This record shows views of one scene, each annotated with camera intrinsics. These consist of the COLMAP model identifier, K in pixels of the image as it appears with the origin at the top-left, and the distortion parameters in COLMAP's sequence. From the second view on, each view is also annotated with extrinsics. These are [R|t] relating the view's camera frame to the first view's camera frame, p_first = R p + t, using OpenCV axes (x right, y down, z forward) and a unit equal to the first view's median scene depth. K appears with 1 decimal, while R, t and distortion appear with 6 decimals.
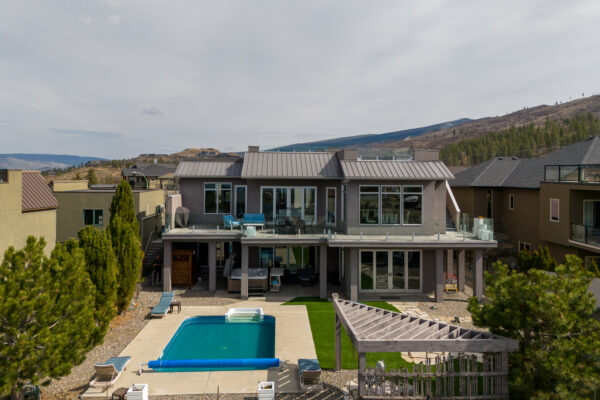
lens RADIAL K [[440.5, 0, 299.9], [0, 440.5, 179.9], [0, 0, 1]] dist [0.078681, -0.068126]
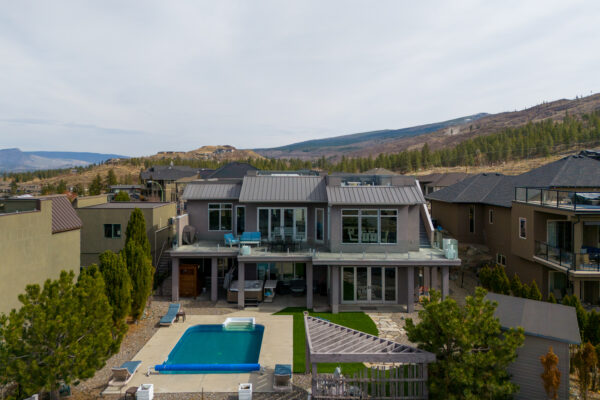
lens RADIAL K [[440.5, 0, 299.9], [0, 440.5, 179.9], [0, 0, 1]] dist [0.078681, -0.068126]
pose [[0.999304, -0.003915, -0.037100, 0.070785], [0.004299, 0.999938, 0.010275, -0.076428], [0.037057, -0.010428, 0.999259, -0.141298]]
